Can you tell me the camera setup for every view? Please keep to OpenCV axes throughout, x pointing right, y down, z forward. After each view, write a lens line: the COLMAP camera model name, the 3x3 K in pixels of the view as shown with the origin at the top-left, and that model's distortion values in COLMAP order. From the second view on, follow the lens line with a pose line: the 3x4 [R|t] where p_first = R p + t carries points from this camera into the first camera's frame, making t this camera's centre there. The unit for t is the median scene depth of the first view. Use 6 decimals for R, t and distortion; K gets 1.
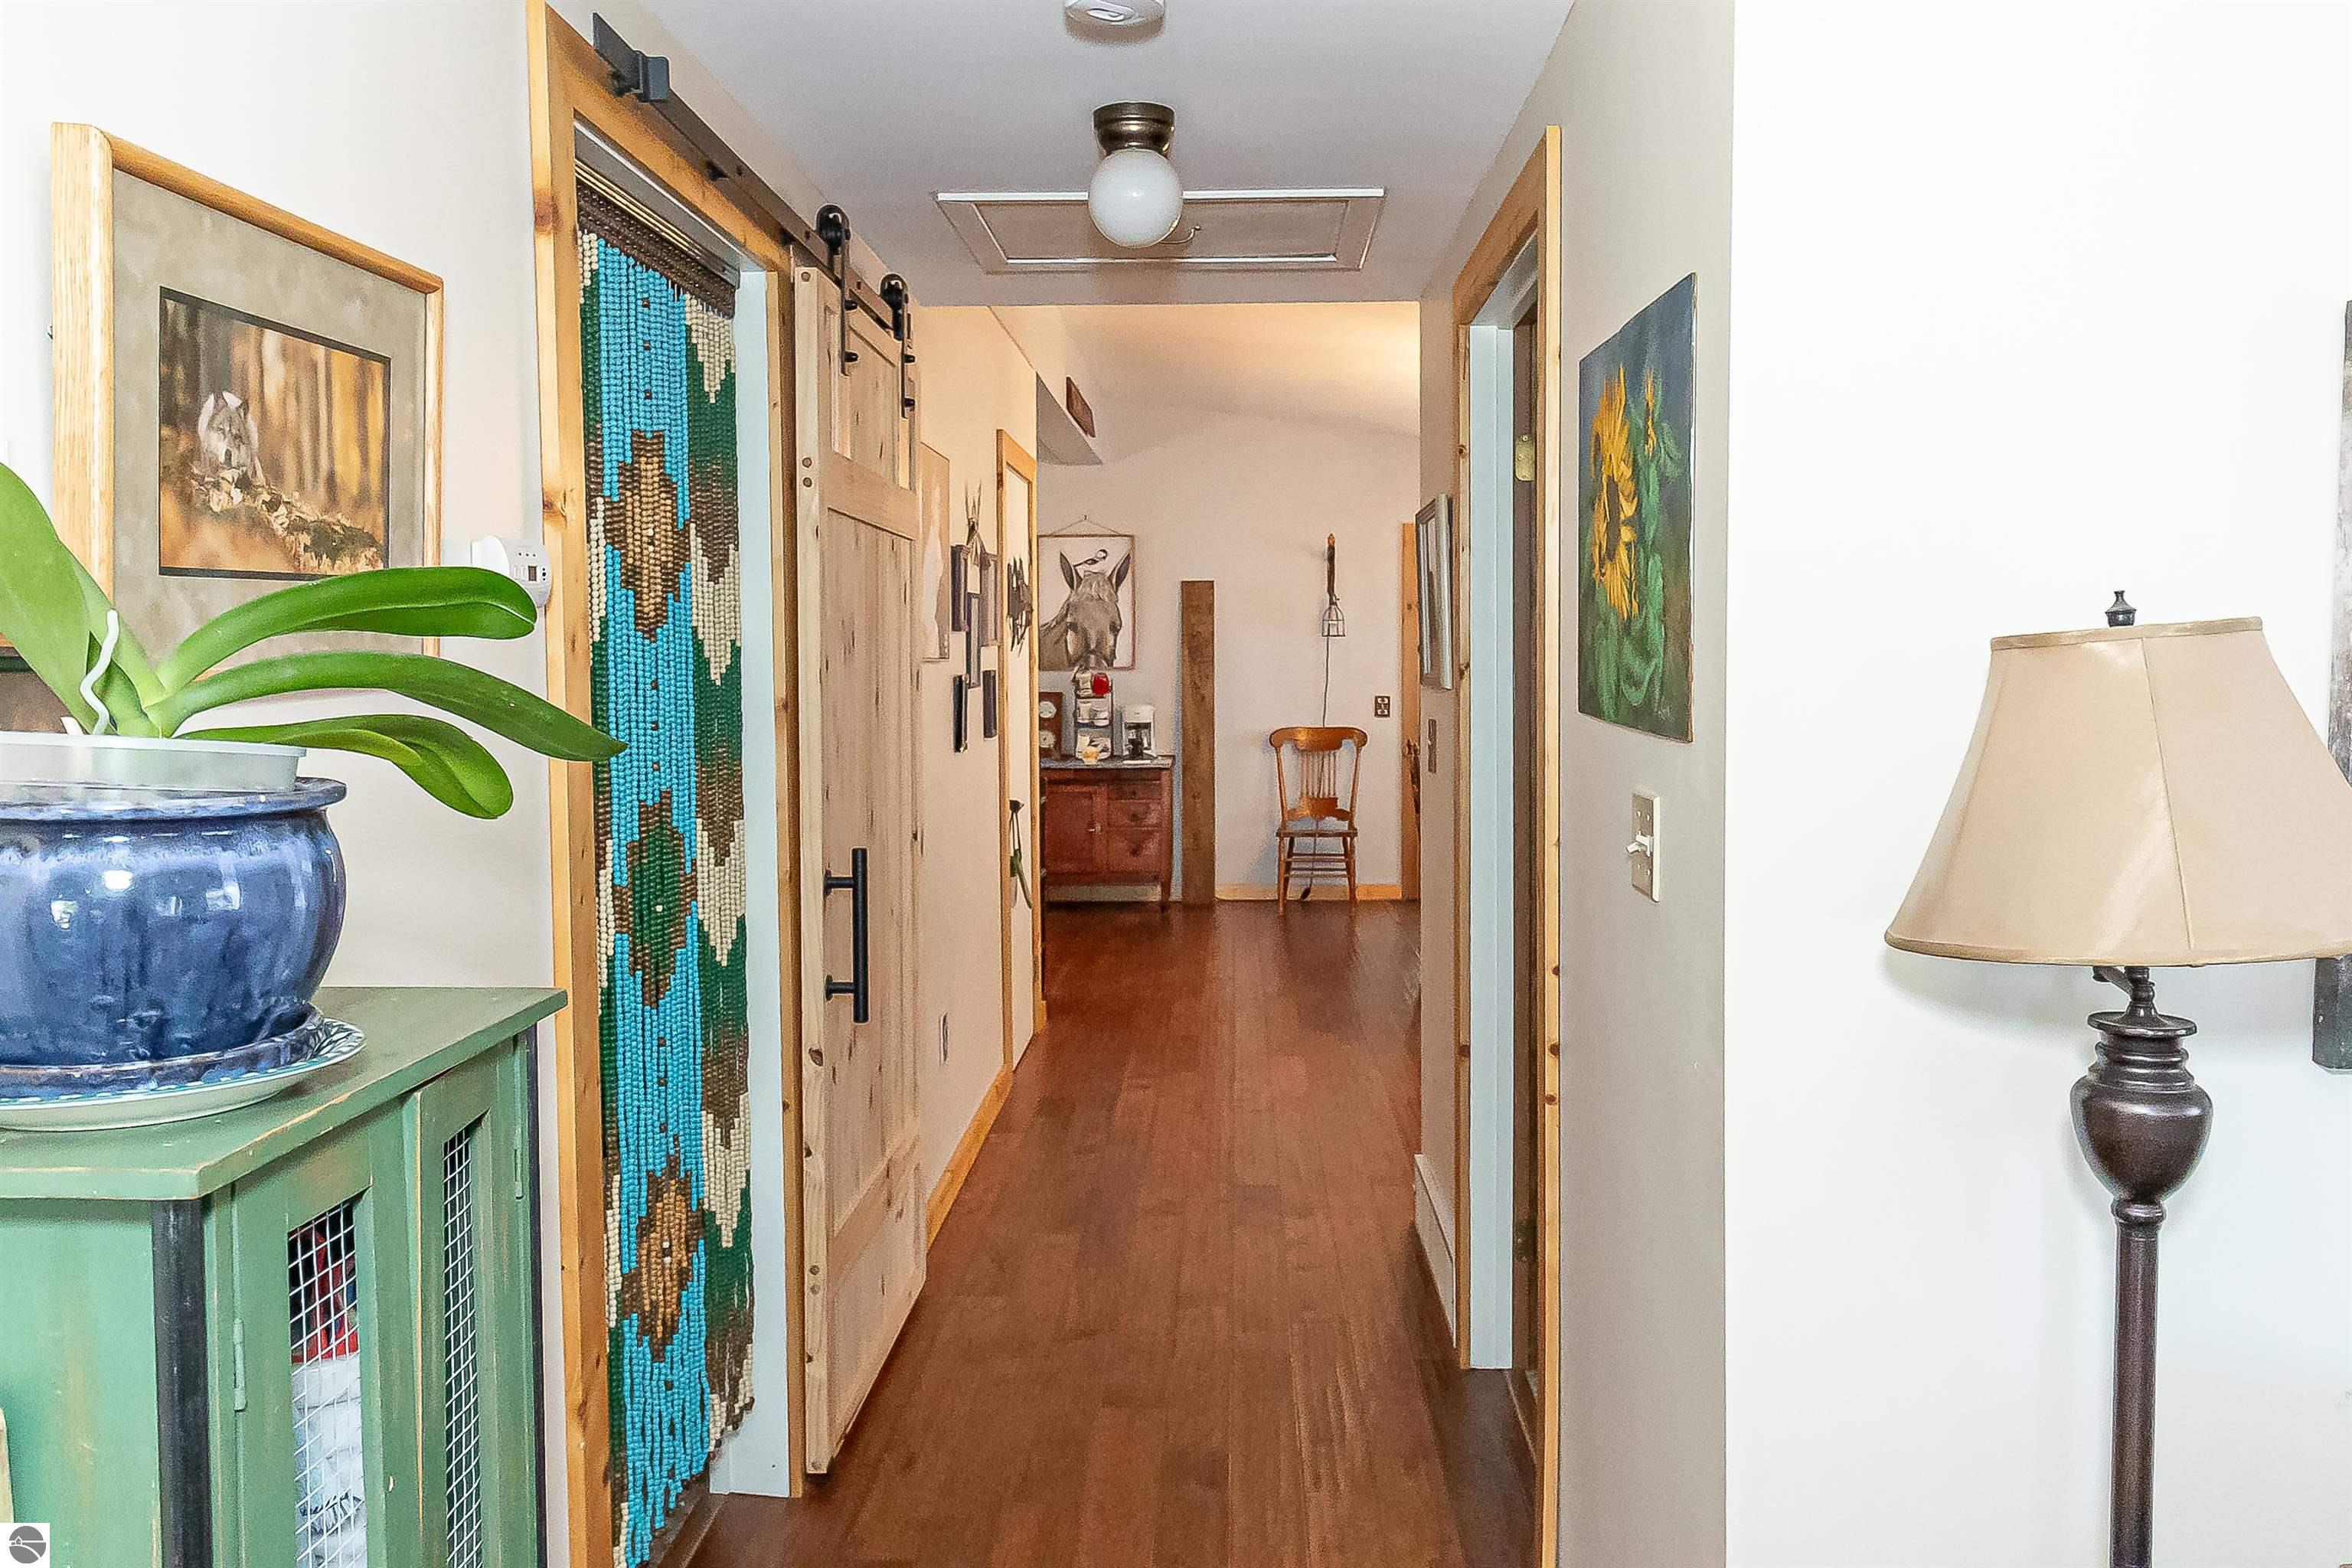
lens RADIAL K [[1873.9, 0, 1215.4], [0, 1873.9, 781.4], [0, 0, 1]] dist [0.002803, -0.005431]
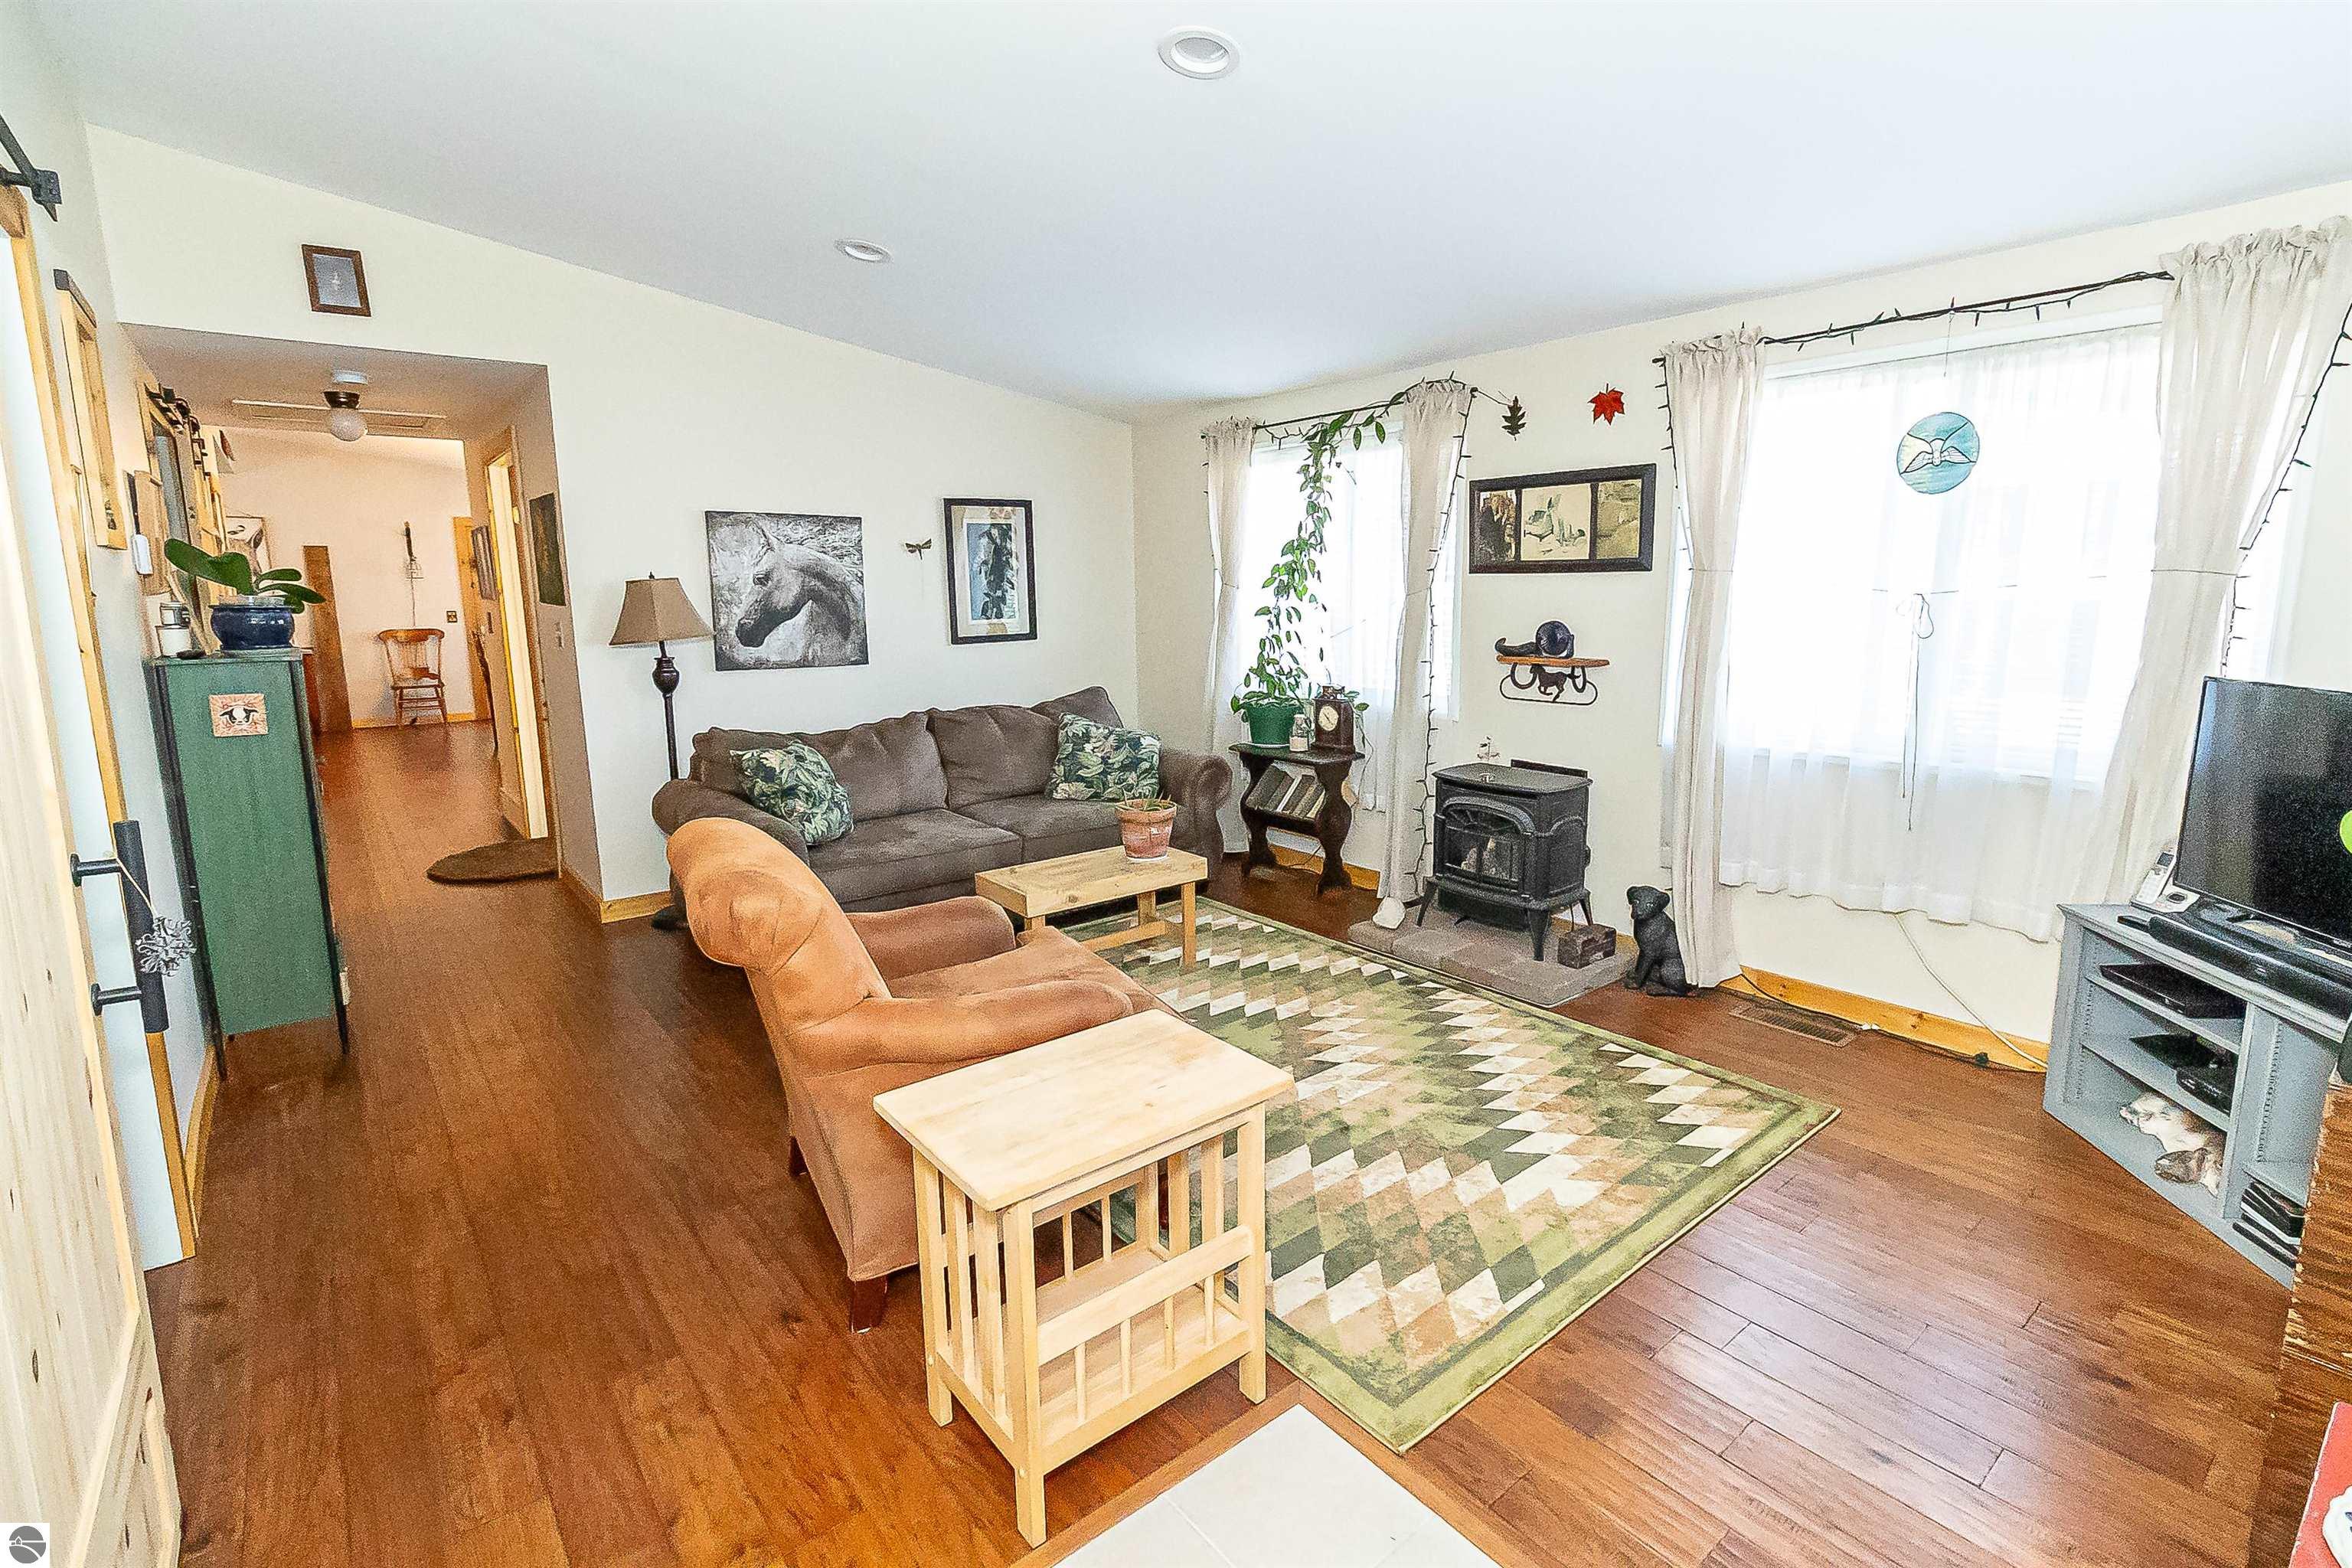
lens RADIAL K [[1086.4, 0, 1198.3], [0, 1086.4, 761.5], [0, 0, 1]] dist [0.000175, 0.000211]
pose [[0.767161, -0.102684, 0.633182, -0.040956], [0.045997, 0.993369, 0.105366, 0.023311], [-0.639803, -0.051708, 0.766797, -0.311941]]
